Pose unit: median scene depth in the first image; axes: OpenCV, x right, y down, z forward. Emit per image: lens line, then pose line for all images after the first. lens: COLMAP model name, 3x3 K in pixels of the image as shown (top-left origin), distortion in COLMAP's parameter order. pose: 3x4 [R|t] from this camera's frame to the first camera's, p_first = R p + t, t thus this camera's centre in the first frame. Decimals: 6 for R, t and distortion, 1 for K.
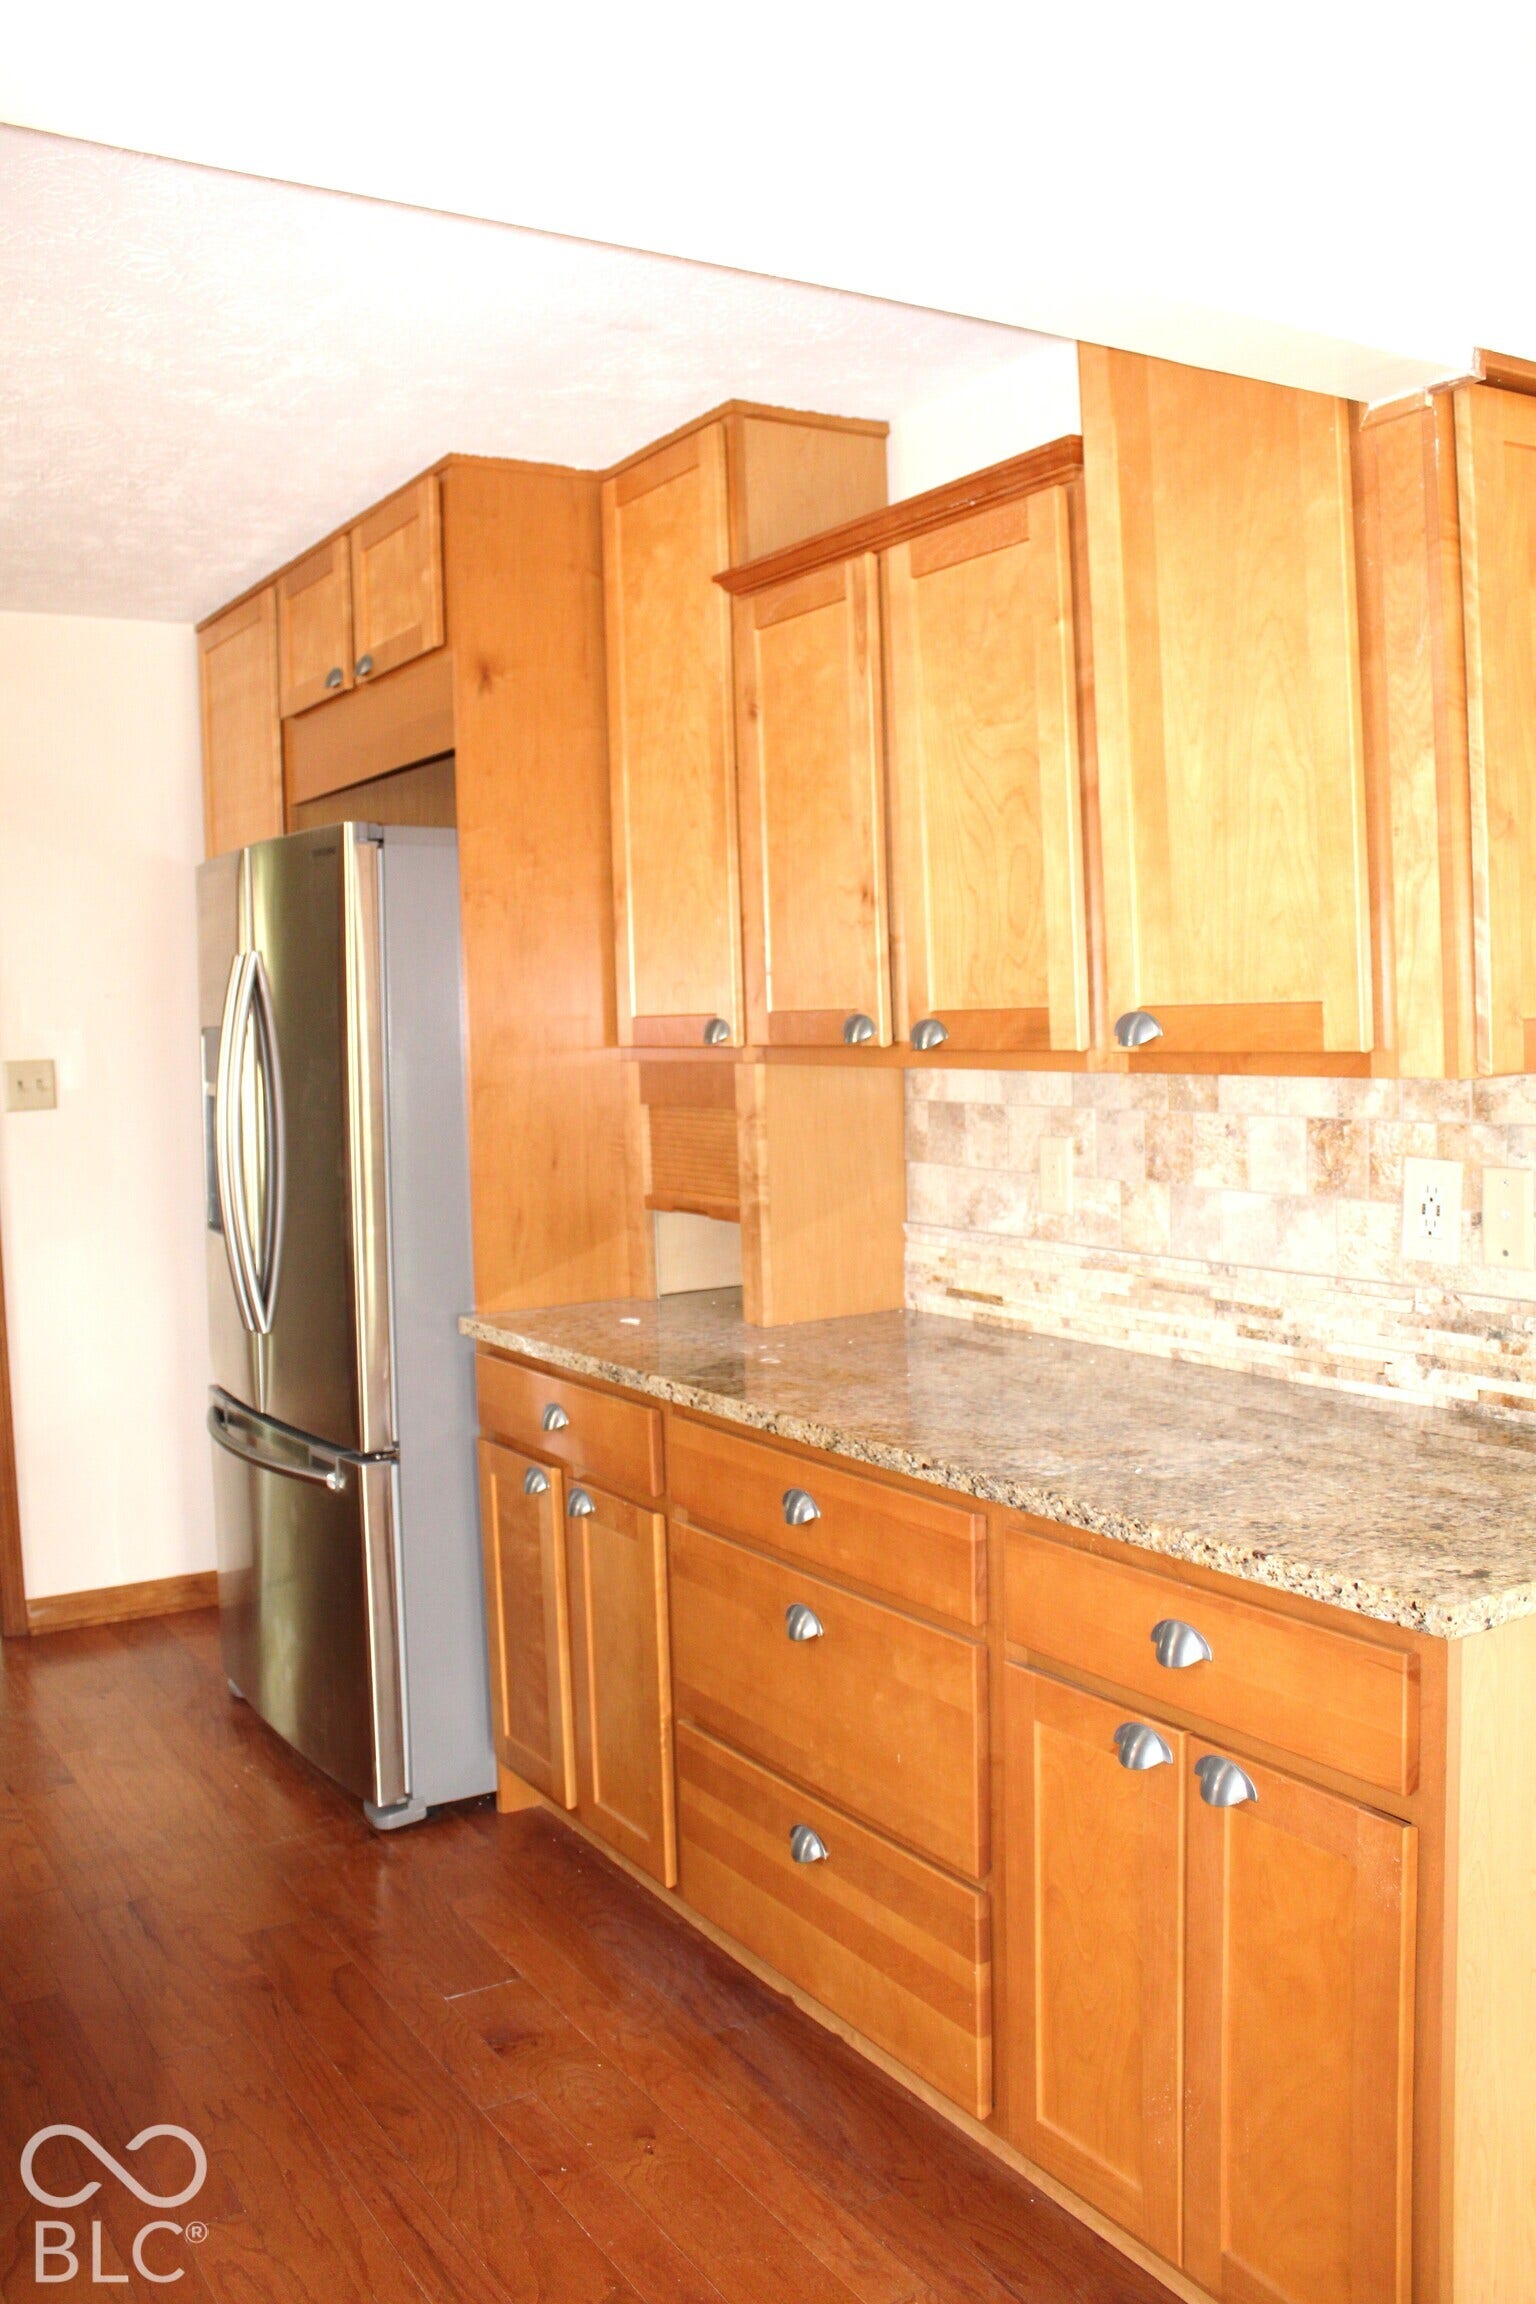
lens RADIAL K [[1896.3, 0, 714.0], [0, 1896.3, 1057.6], [0, 0, 1]] dist [-0.137991, 0.082031]
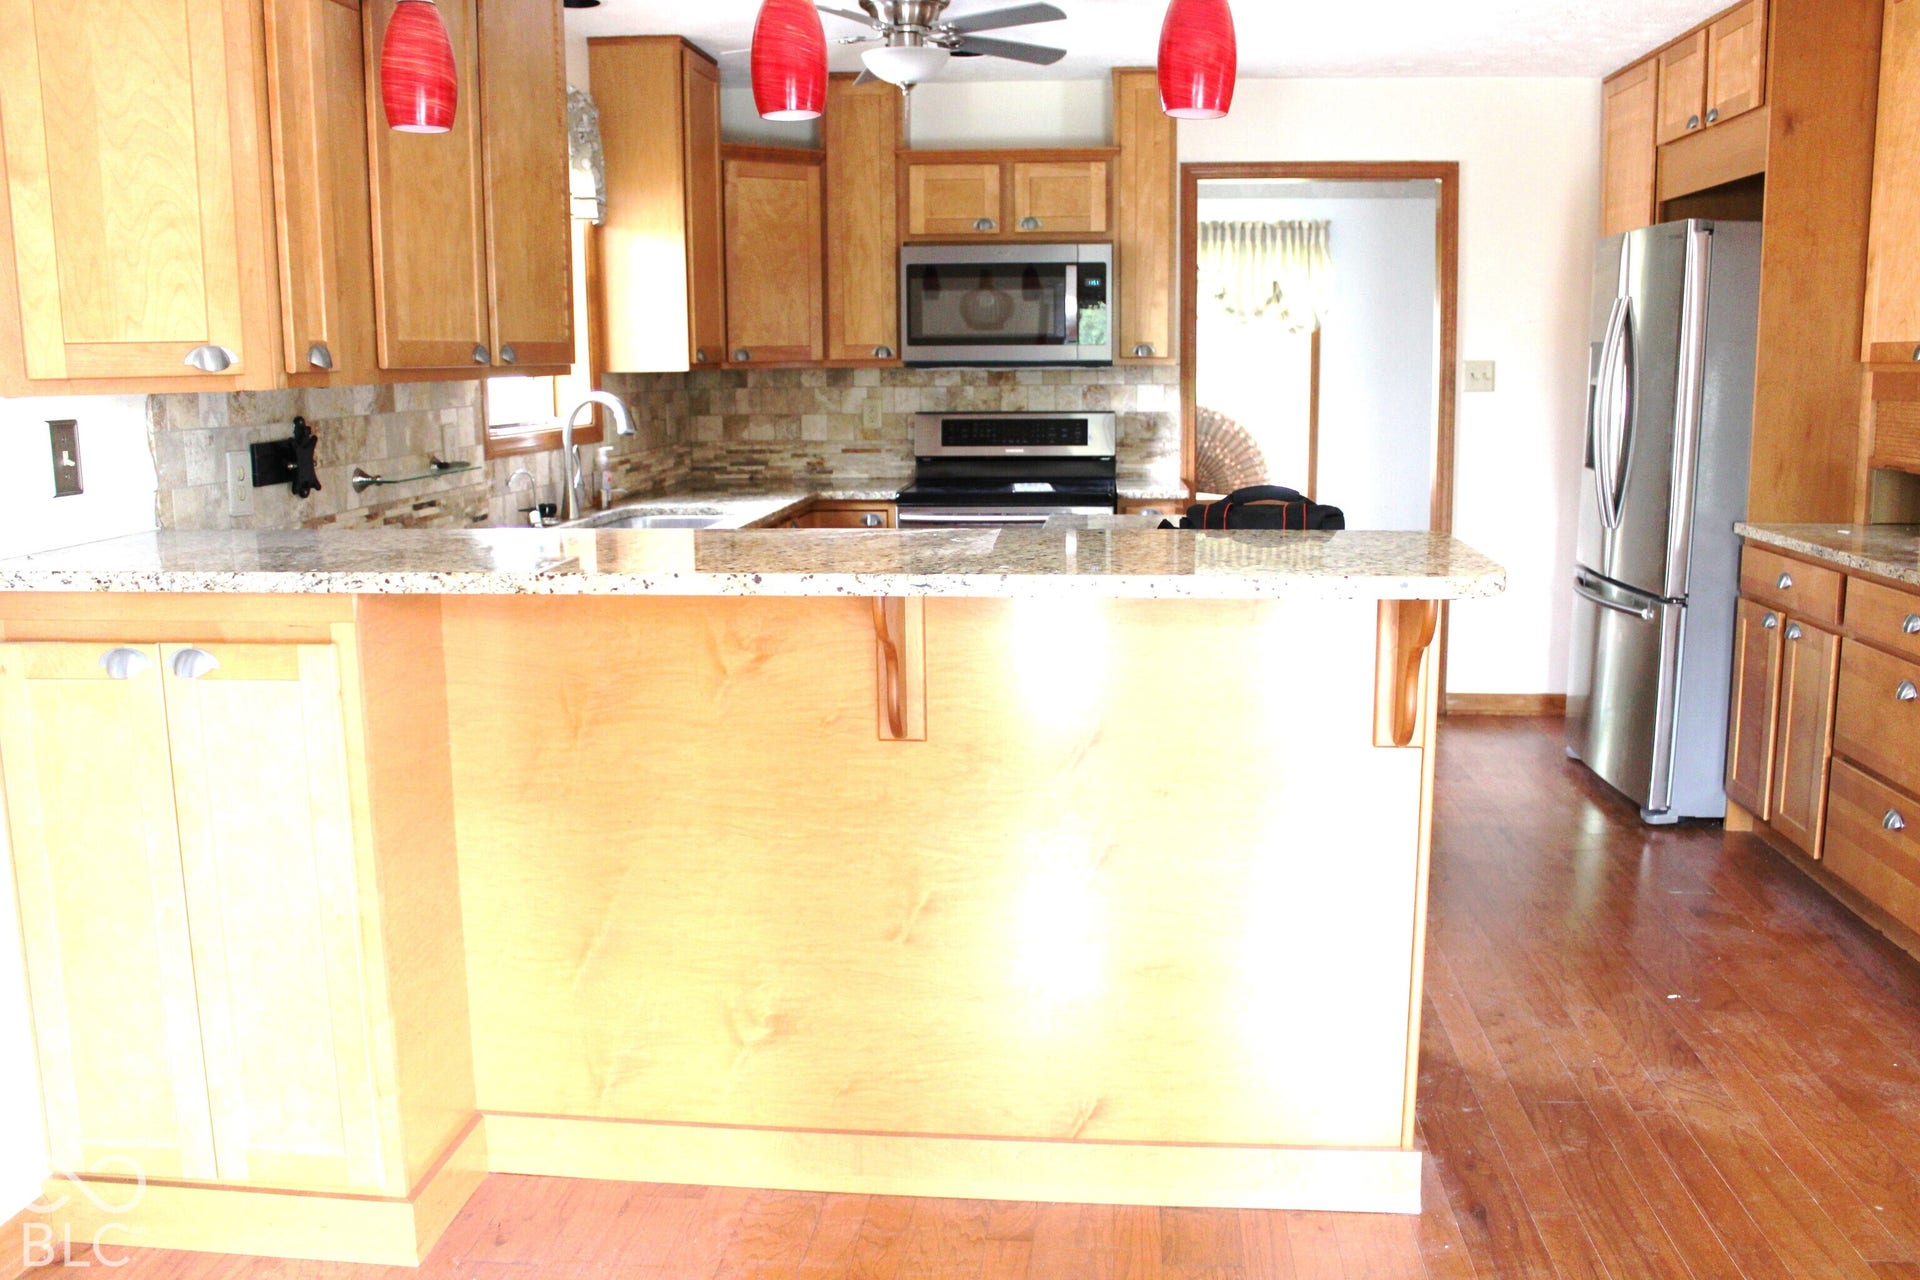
lens RADIAL K [[1580.3, 0, 941.4], [0, 1580.3, 632.3], [0, 0, 1]] dist [-0.137991, 0.082031]
pose [[0.792960, 0.125717, -0.596162, 0.123527], [-0.028307, 0.985026, 0.170069, 0.023147], [0.608616, -0.117982, 0.784644, -0.480431]]
